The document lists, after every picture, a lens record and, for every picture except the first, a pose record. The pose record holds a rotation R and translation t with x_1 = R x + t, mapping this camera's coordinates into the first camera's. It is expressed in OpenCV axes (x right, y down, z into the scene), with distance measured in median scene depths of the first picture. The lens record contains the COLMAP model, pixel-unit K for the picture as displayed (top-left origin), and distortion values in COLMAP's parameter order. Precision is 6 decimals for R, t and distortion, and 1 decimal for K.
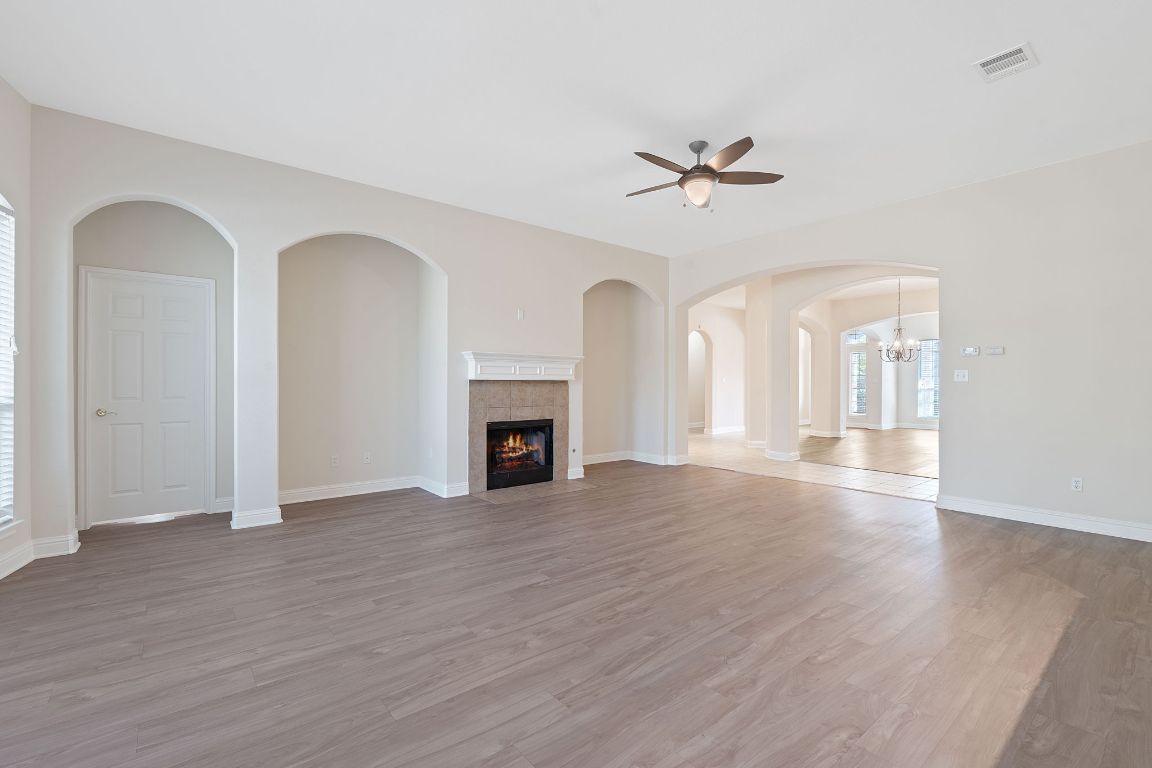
lens RADIAL K [[508.3, 0, 578.6], [0, 508.3, 384.9], [0, 0, 1]] dist [-0.008850, 0.002840]
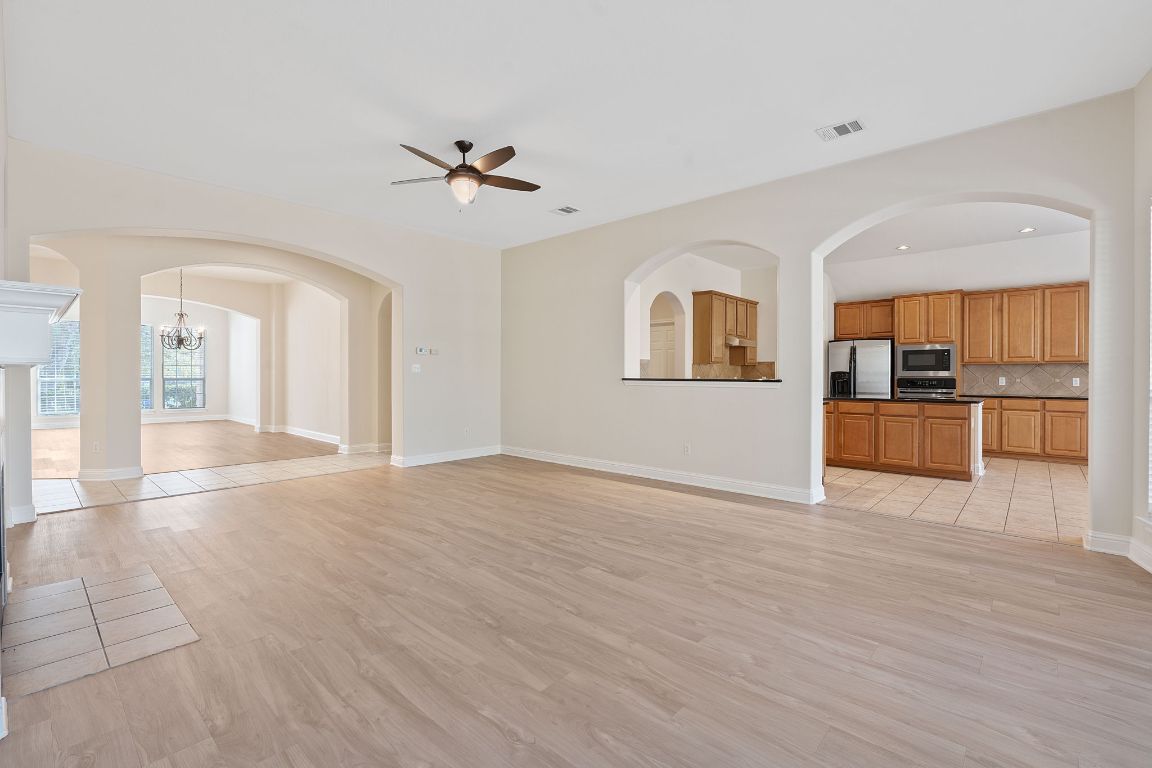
lens RADIAL K [[508.3, 0, 576.6], [0, 508.3, 378.5], [0, 0, 1]] dist [-0.008850, 0.002840]
pose [[-0.148308, -0.011184, 0.988878, -0.911986], [0.000821, 0.999934, 0.011432, -0.007179], [-0.988941, 0.002507, -0.148289, 1.014128]]
